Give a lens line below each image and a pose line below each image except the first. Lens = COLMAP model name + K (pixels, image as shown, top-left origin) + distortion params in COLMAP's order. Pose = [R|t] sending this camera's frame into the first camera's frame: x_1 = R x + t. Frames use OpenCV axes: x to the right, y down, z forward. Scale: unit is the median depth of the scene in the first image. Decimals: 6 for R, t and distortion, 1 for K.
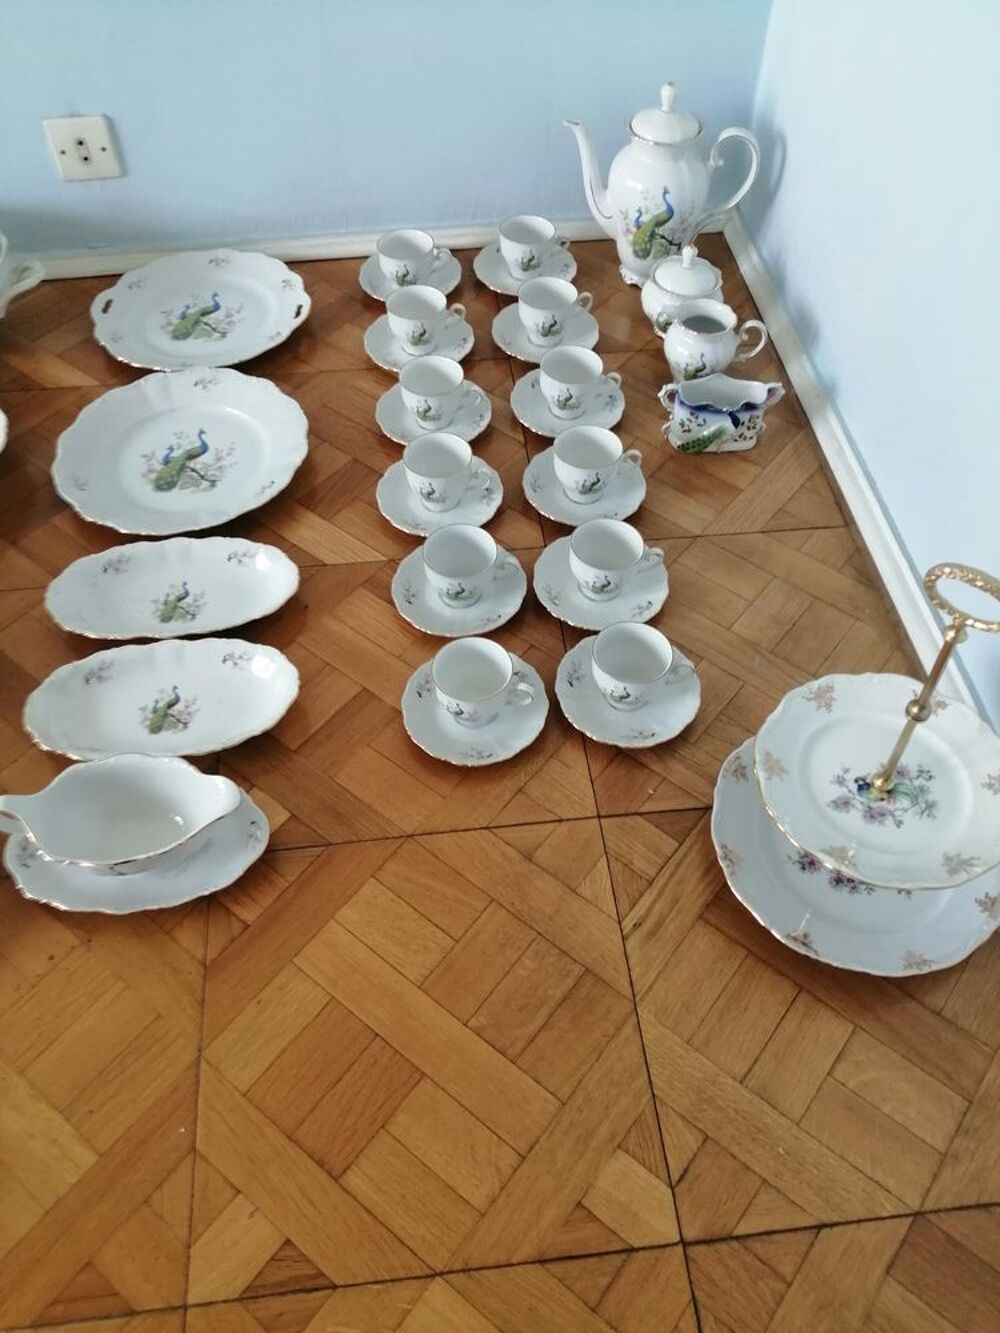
lens RADIAL K [[1031.8, 0, 525.0], [0, 1031.8, 695.3], [0, 0, 1]] dist [0.008581, -0.007127]
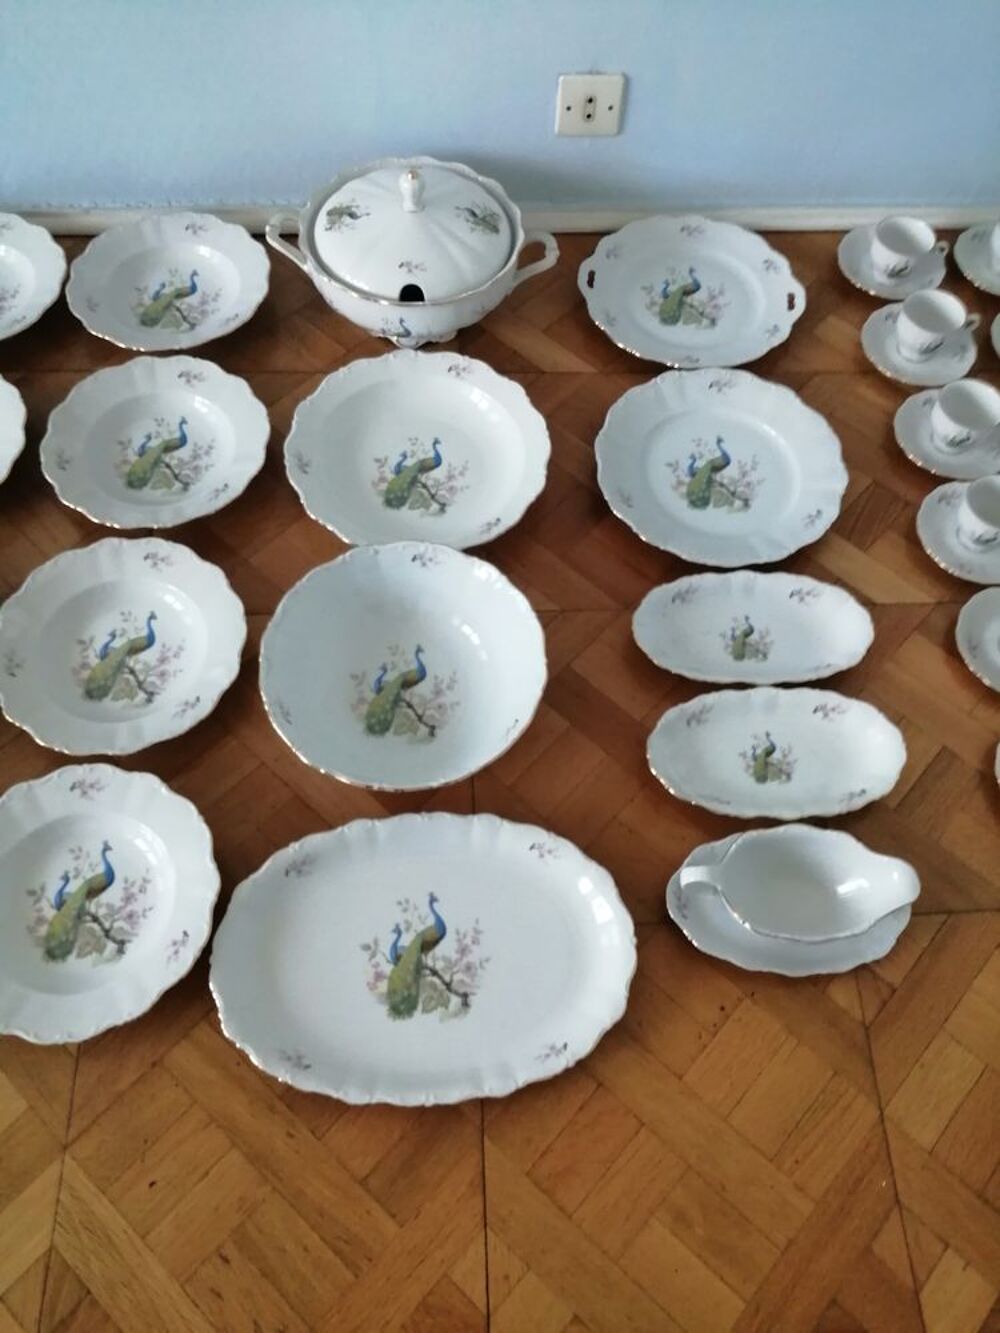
lens RADIAL K [[1007.2, 0, 500.0], [0, 1007.2, 666.5], [0, 0, 1]] dist [0.052472, -0.096704]
pose [[0.997167, 0.073303, 0.016870, -0.524152], [-0.075073, 0.983858, 0.162441, -0.182613], [-0.004691, -0.163247, 0.986574, 0.004605]]
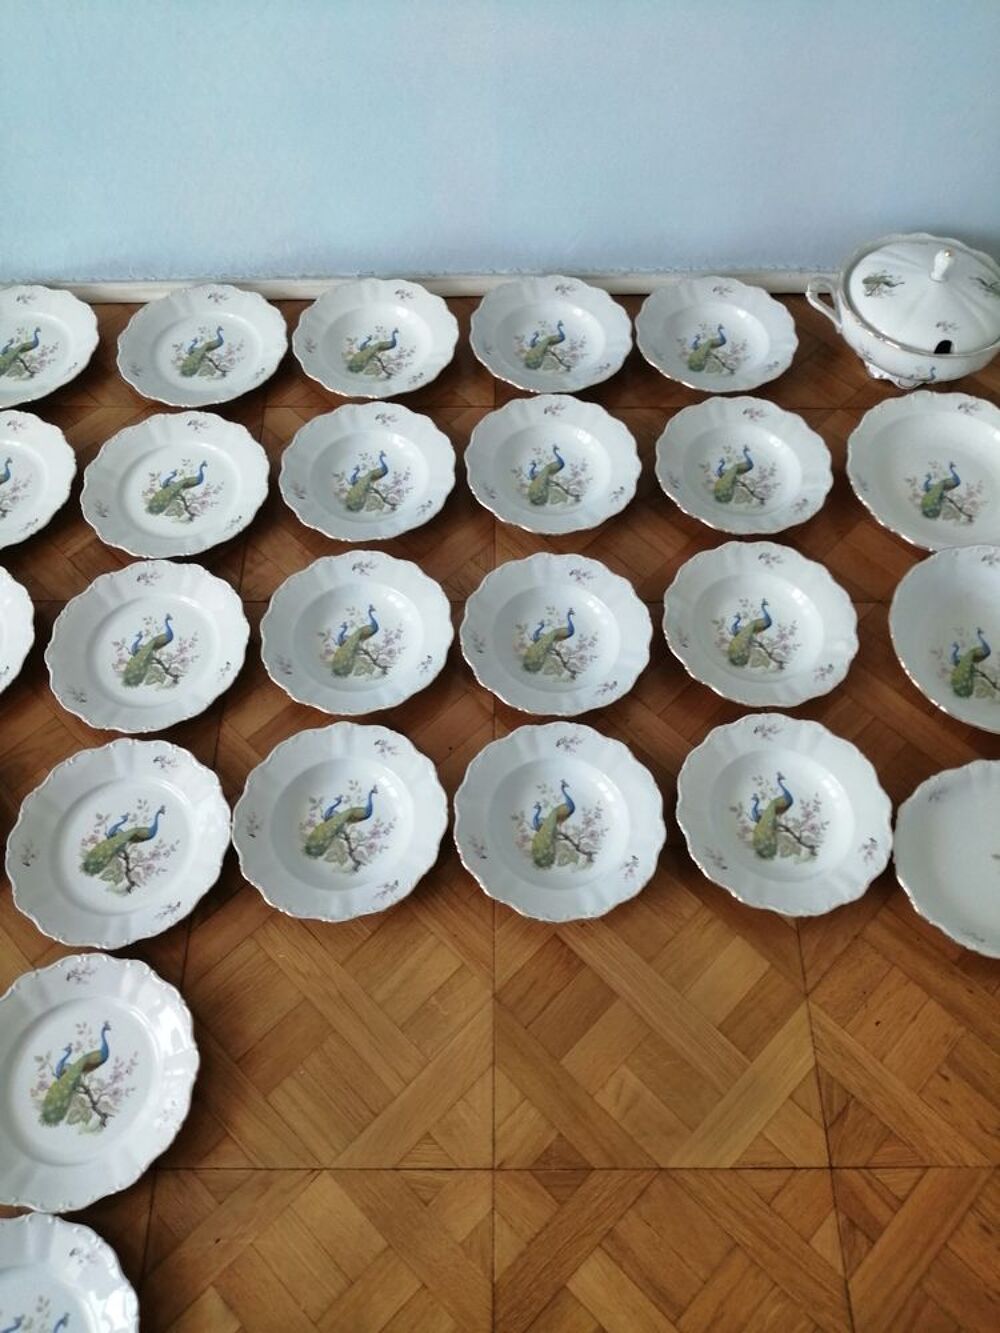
lens RADIAL K [[1042.1, 0, 500.0], [0, 1042.1, 666.5], [0, 0, 1]] dist [0.066980, -0.110873]
pose [[0.996018, 0.088257, -0.012633, -0.734180], [-0.085481, 0.985587, 0.145984, -0.164578], [0.025335, -0.144323, 0.989206, -0.101961]]
